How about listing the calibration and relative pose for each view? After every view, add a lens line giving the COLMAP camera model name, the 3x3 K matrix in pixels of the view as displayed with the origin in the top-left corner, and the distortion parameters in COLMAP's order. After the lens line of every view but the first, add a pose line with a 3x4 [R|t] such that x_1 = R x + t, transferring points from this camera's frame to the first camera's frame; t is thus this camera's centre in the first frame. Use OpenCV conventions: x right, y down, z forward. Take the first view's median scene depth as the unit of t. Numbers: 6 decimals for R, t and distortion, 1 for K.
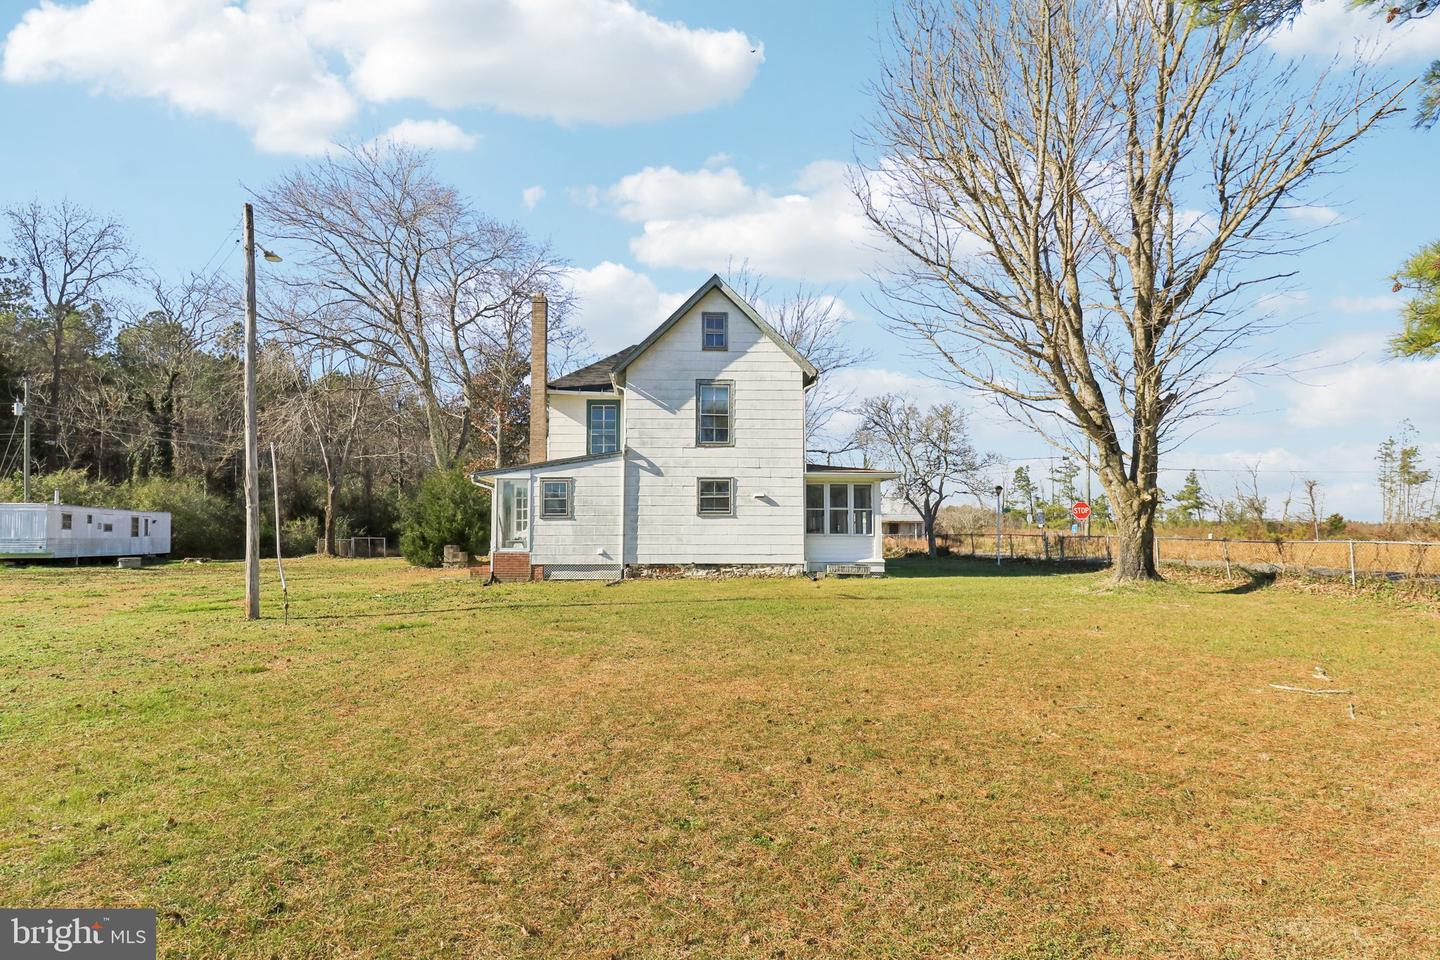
lens RADIAL K [[731.8, 0, 677.8], [0, 731.8, 509.5], [0, 0, 1]] dist [0.005127, -0.014310]
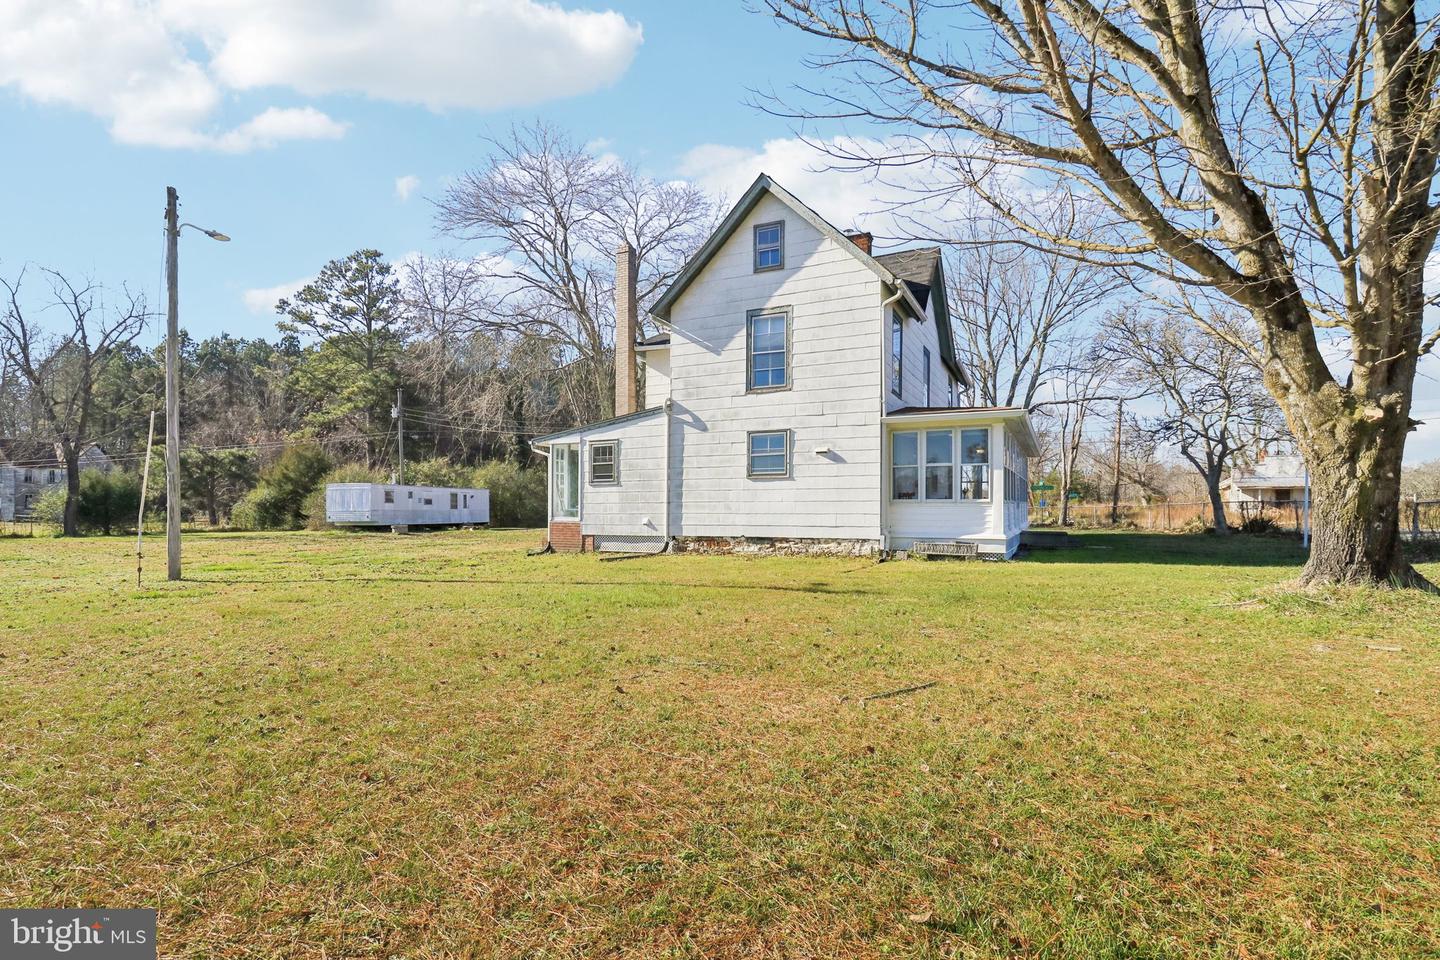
lens RADIAL K [[689.2, 0, 707.8], [0, 689.2, 510.7], [0, 0, 1]] dist [0.000938, -0.012581]
pose [[0.885418, -0.000615, -0.464796, 0.332201], [0.017575, 0.999328, 0.032156, 0.018292], [0.464464, -0.036641, 0.884834, 0.285167]]
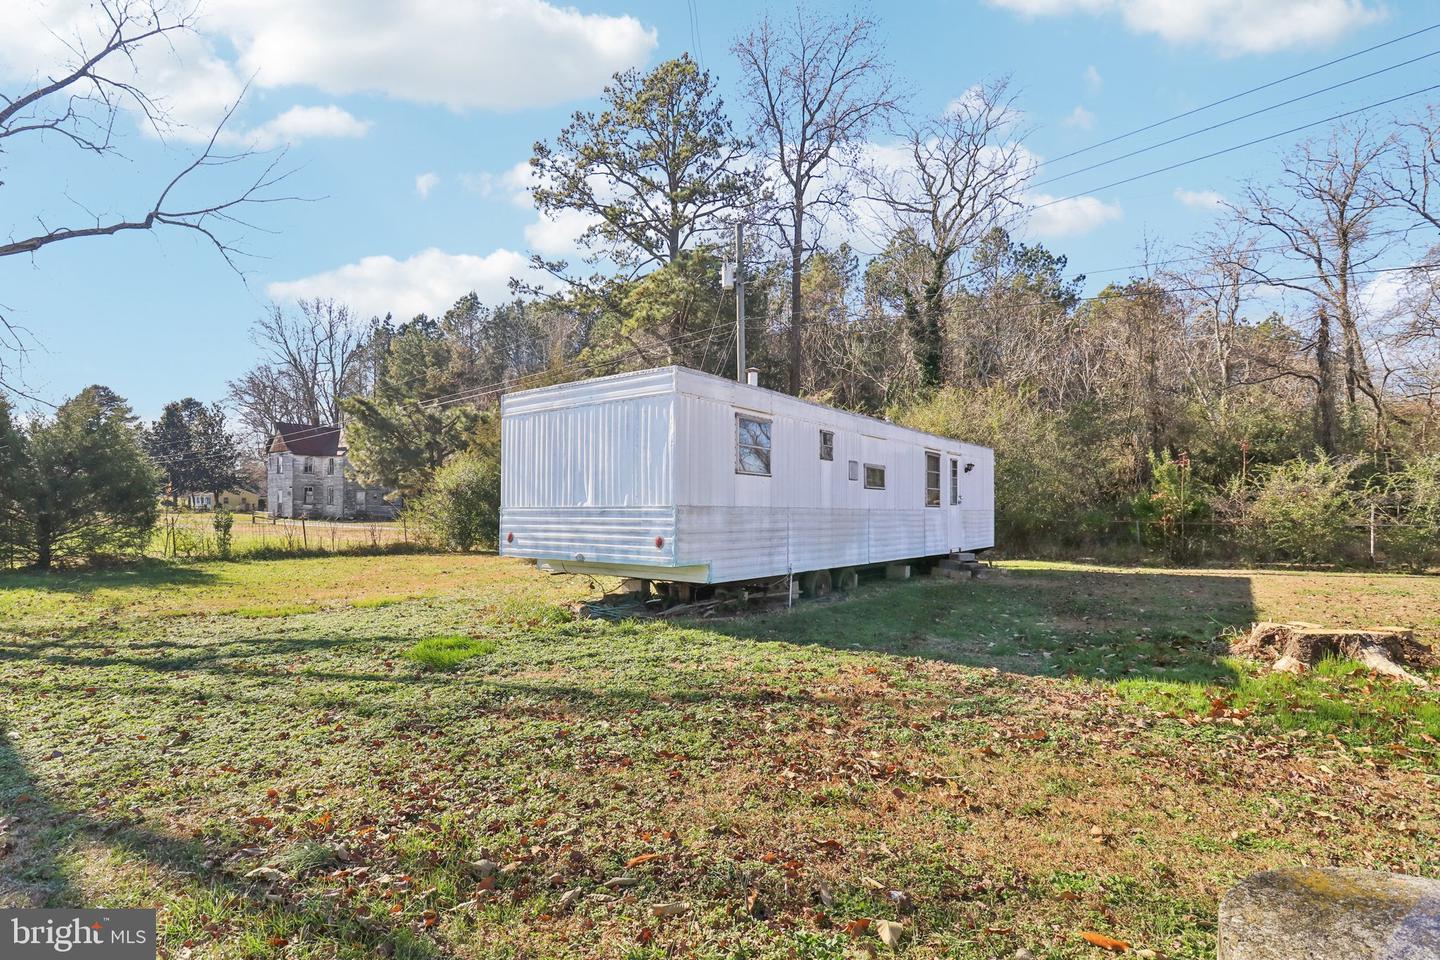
lens RADIAL K [[669.7, 0, 720.6], [0, 669.7, 499.4], [0, 0, 1]] dist [-0.000727, -0.011515]
pose [[0.646757, -0.007468, -0.762660, -0.982405], [0.023665, 0.999667, 0.010279, 0.052649], [0.762329, -0.024696, 0.646718, 1.243364]]
